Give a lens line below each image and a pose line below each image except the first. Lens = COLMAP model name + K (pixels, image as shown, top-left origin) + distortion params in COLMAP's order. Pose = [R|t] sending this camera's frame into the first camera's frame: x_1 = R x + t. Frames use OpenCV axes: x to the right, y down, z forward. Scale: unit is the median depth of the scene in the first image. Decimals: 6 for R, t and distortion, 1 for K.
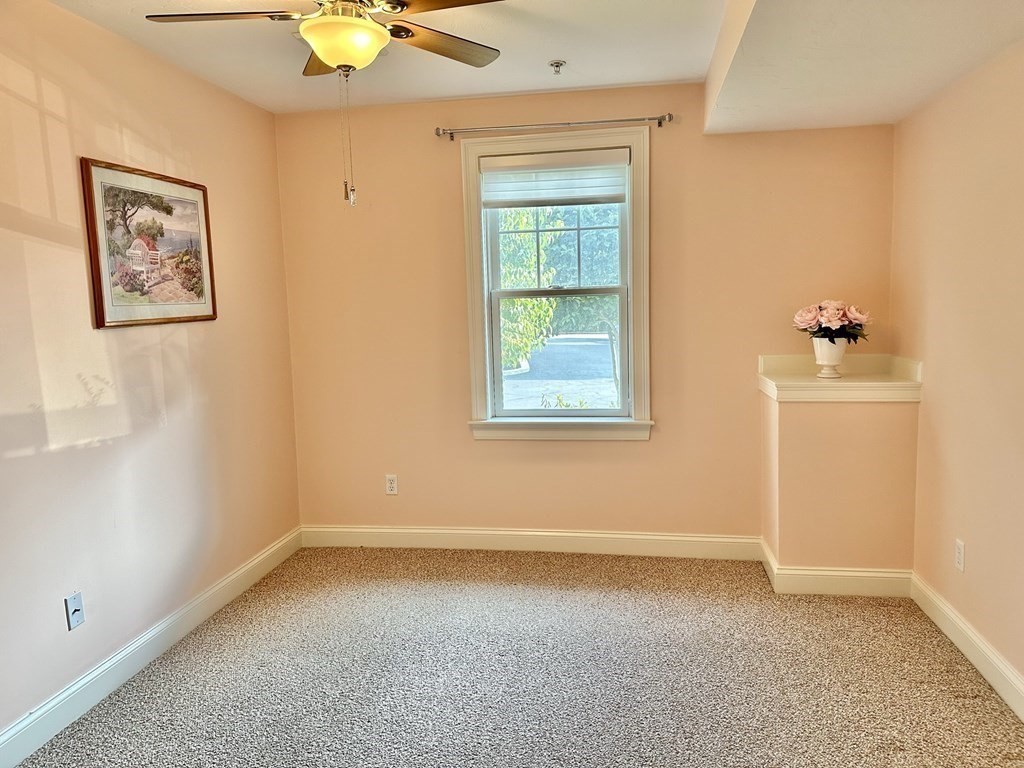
lens RADIAL K [[711.2, 0, 512.1], [0, 711.2, 380.8], [0, 0, 1]] dist [0.069574, -0.096053]
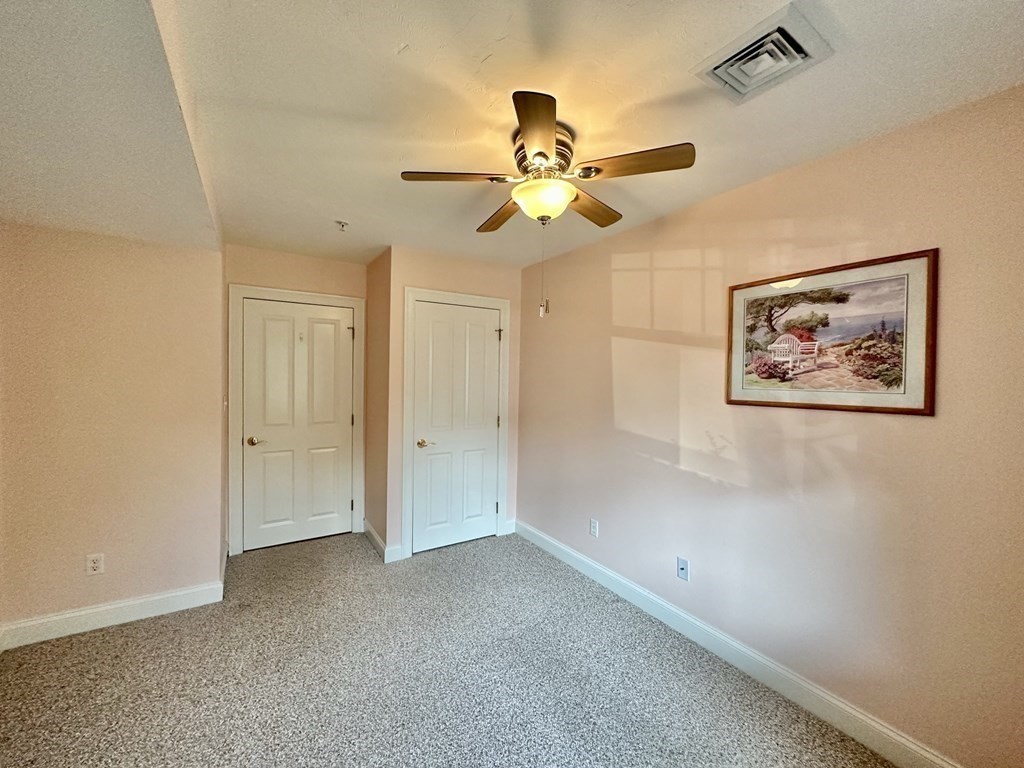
lens RADIAL K [[407.6, 0, 511.7], [0, 407.6, 384.1], [0, 0, 1]] dist [-0.006585, 0.001389]
pose [[-0.738947, 0.032068, -0.673000, 0.256078], [-0.071976, 0.989394, 0.126173, -0.164807], [0.669908, 0.141674, -0.728801, 1.172768]]
